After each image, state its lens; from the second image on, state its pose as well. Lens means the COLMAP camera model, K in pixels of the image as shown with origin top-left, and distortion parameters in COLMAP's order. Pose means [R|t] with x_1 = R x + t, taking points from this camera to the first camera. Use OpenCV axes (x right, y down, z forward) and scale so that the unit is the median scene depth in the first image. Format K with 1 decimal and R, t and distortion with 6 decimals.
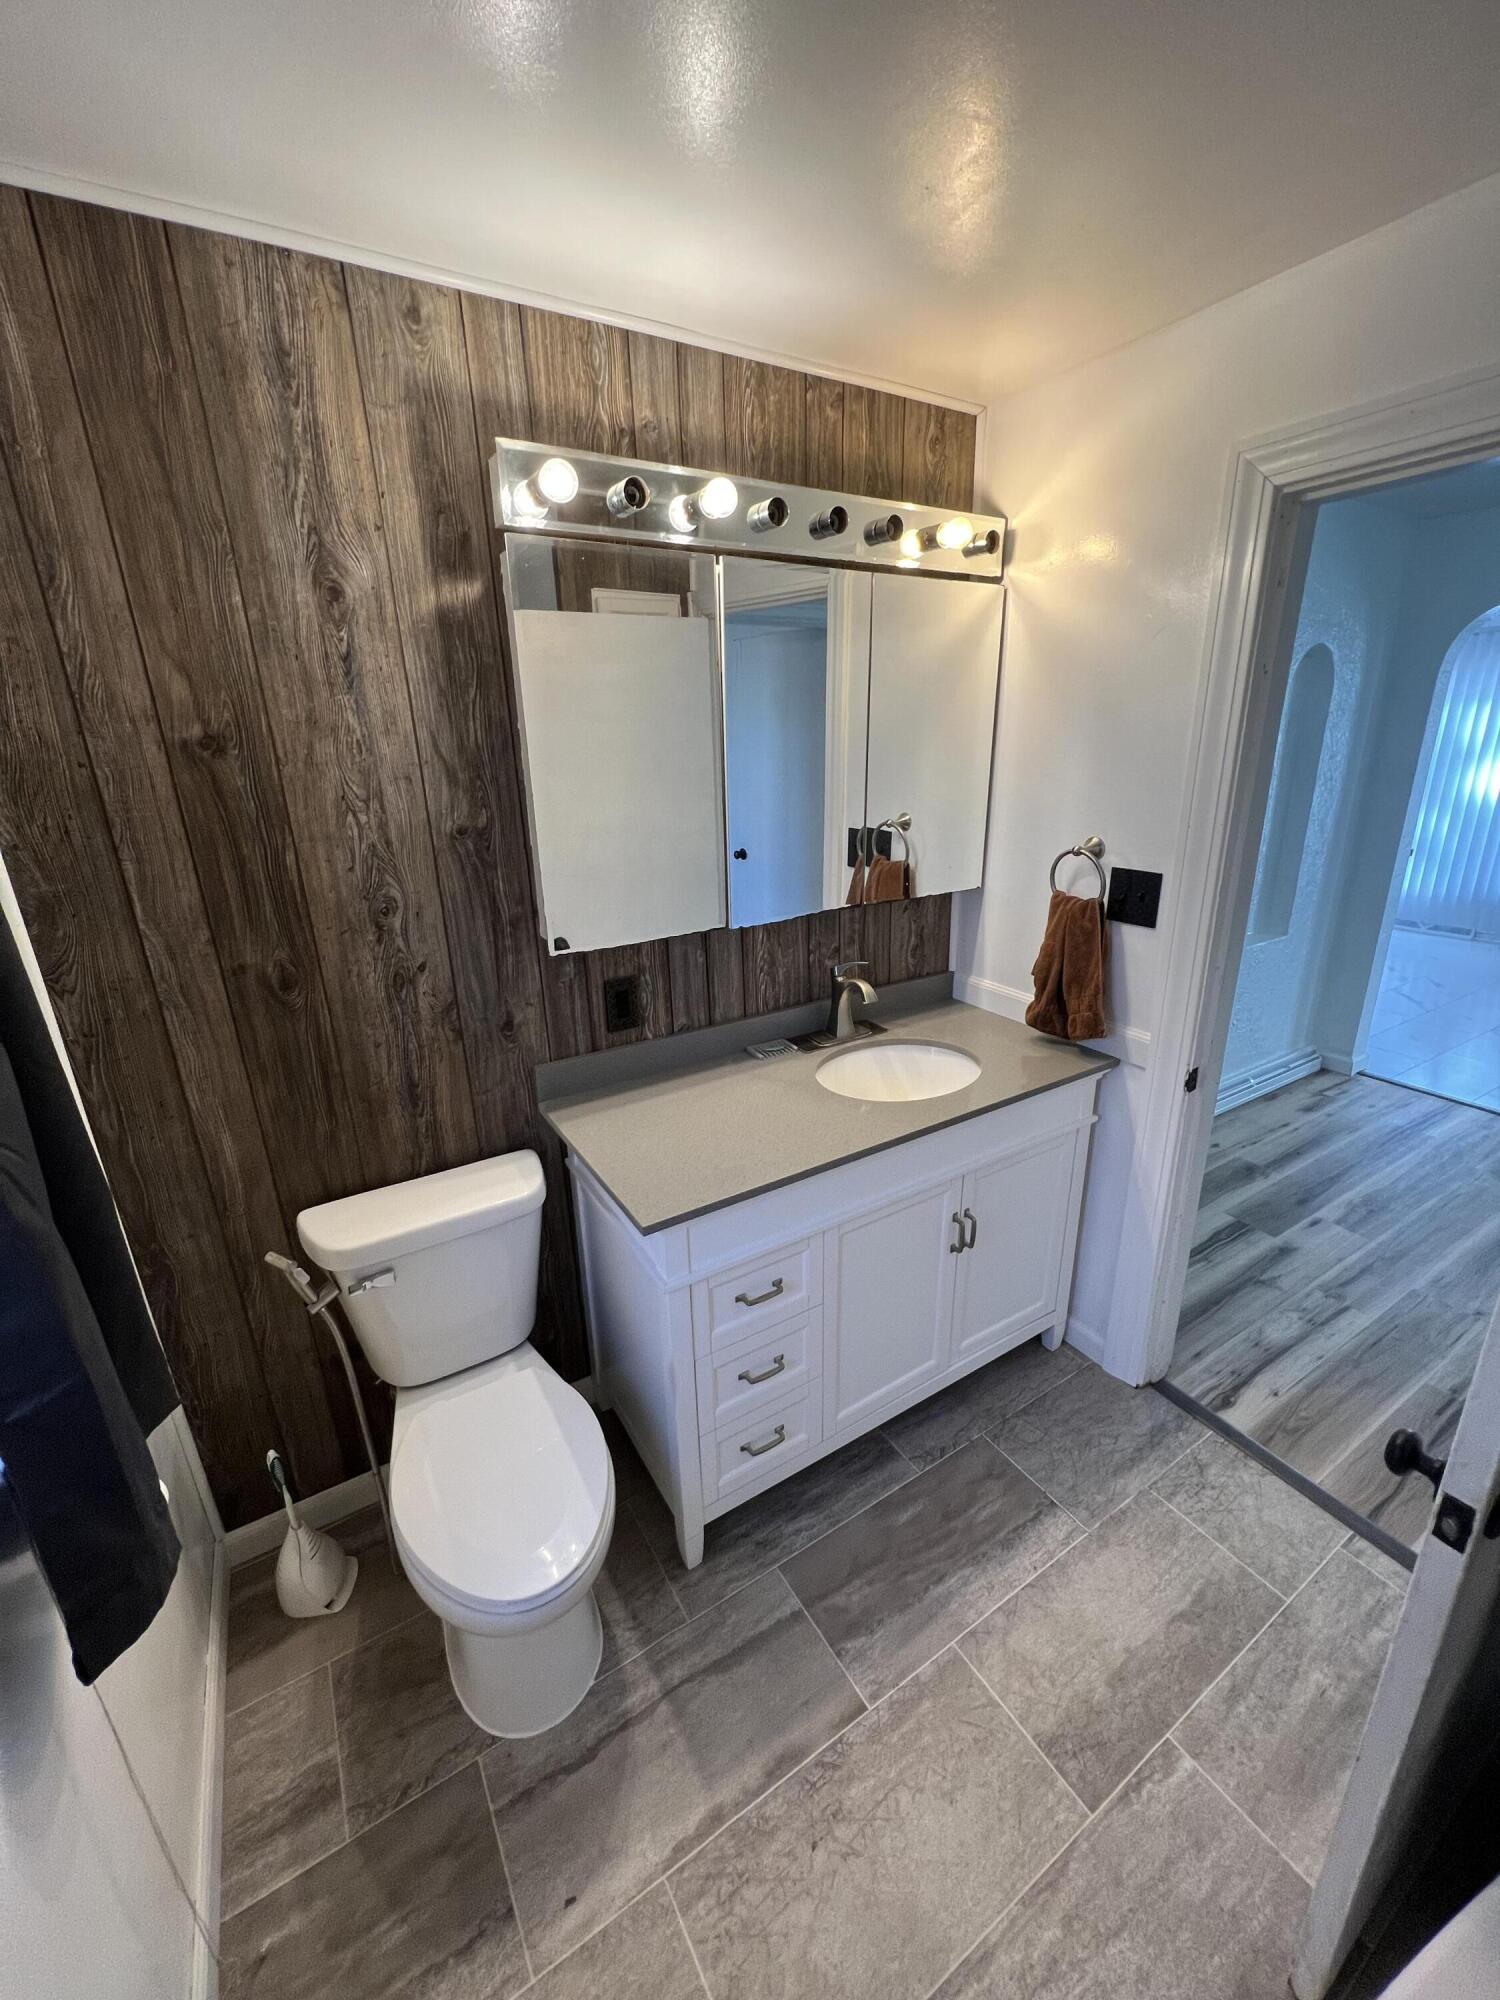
lens RADIAL K [[799.0, 0, 753.8], [0, 799.0, 995.8], [0, 0, 1]] dist [-0.002918, 0.000340]
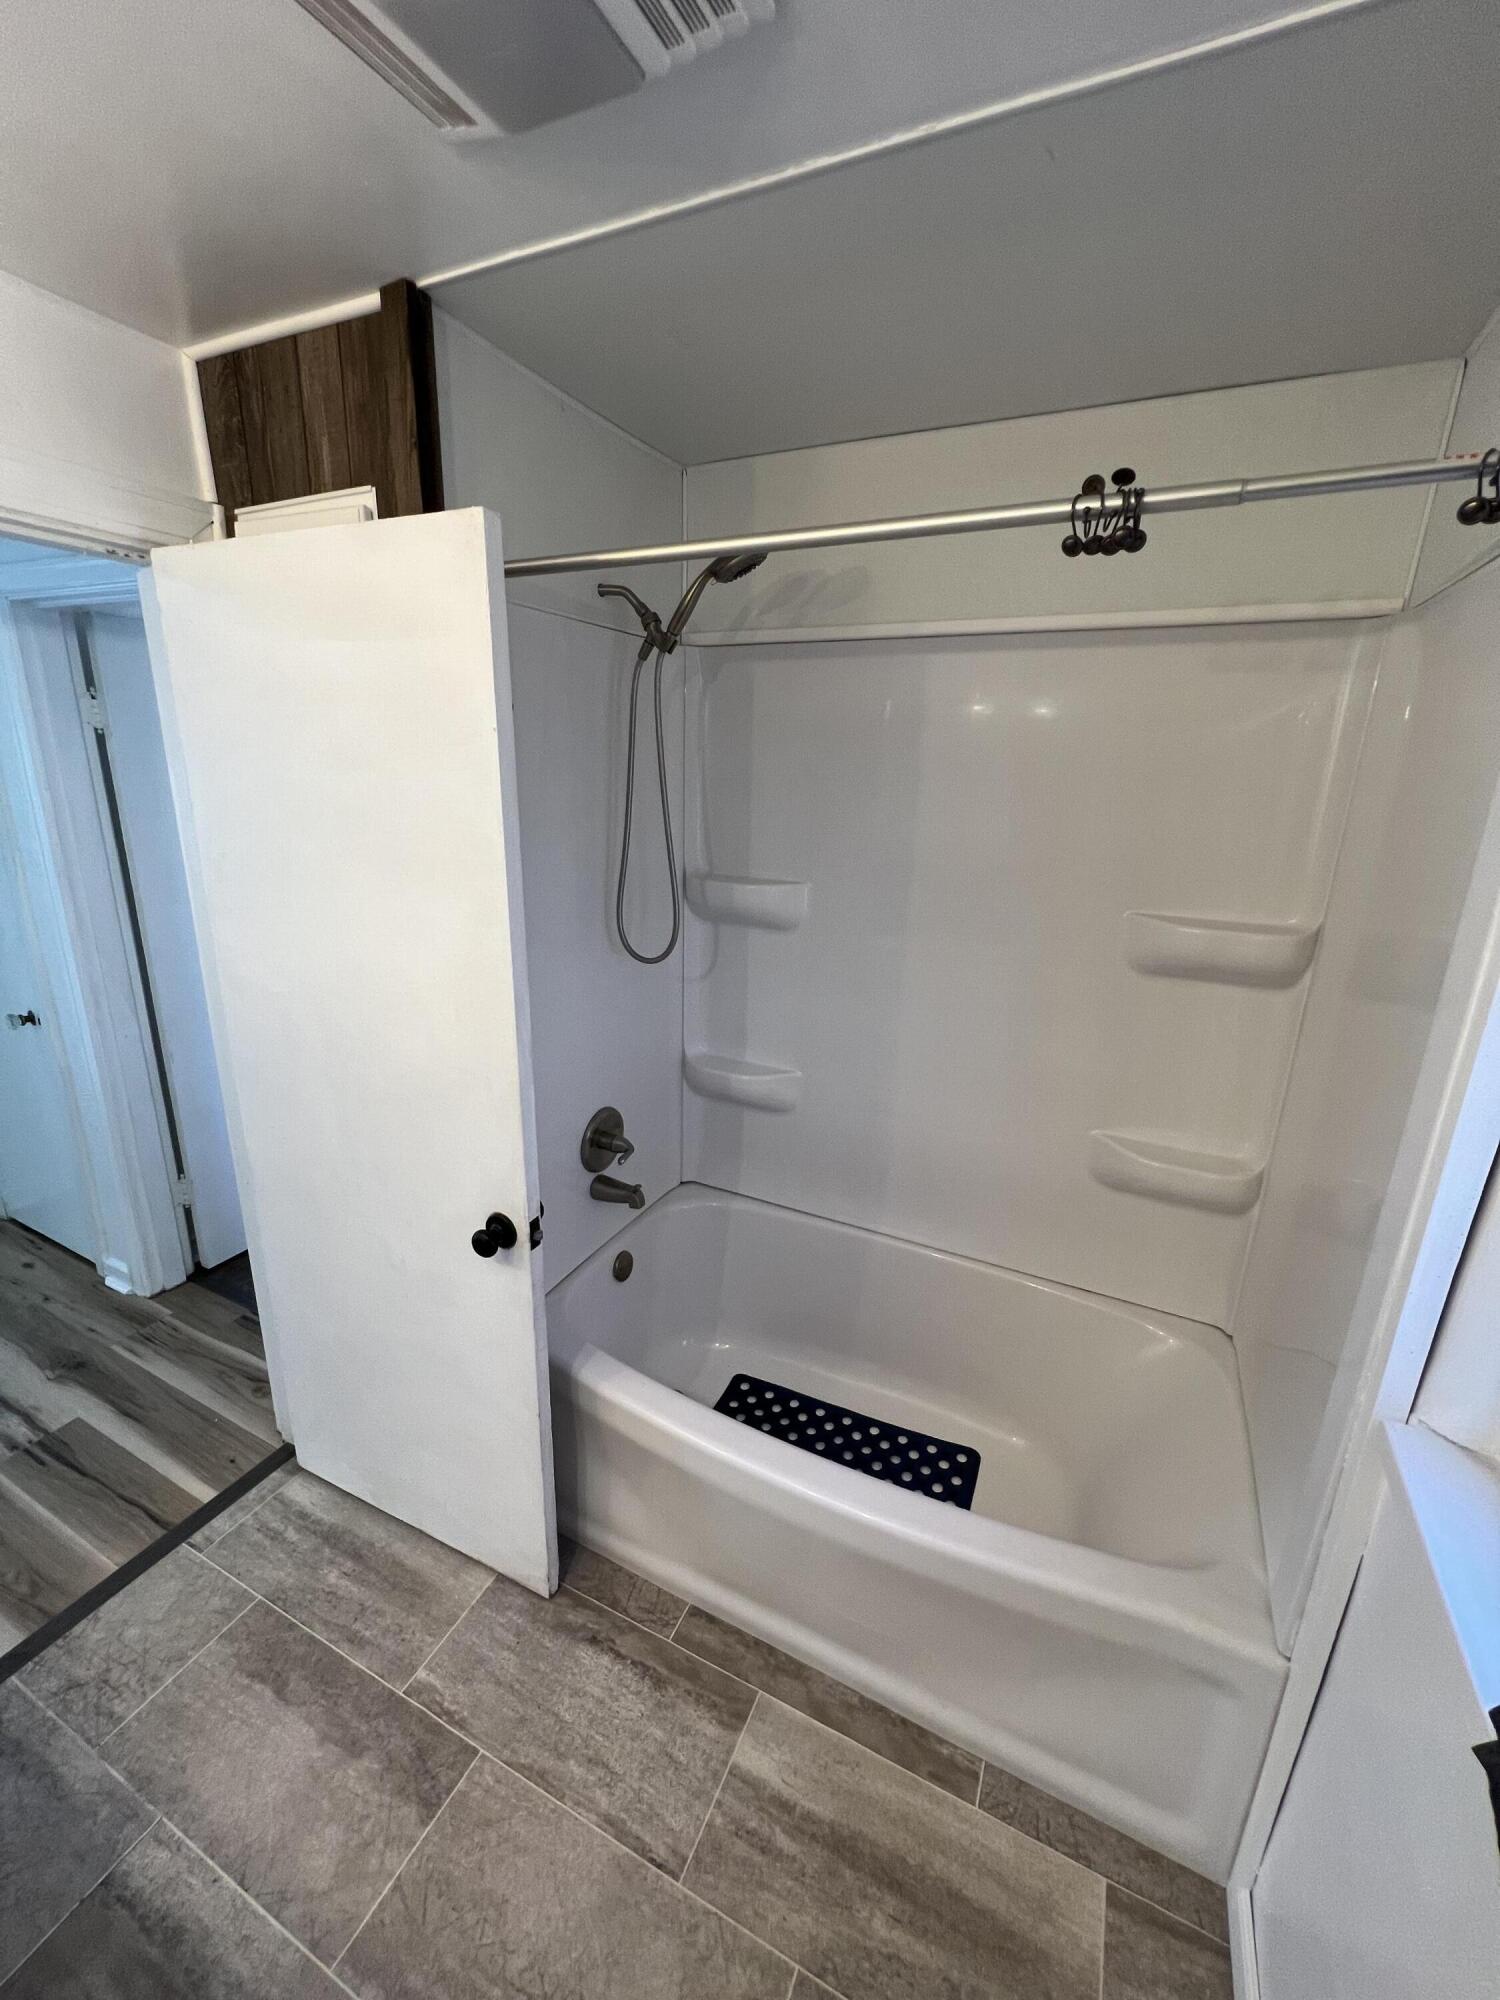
lens RADIAL K [[799.0, 0, 753.8], [0, 799.0, 995.8], [0, 0, 1]] dist [-0.002918, 0.000340]
pose [[-0.543051, -0.216151, 0.811403, -0.399677], [0.248901, 0.881438, 0.401391, -0.221878], [-0.801962, 0.419935, -0.424866, 0.630187]]
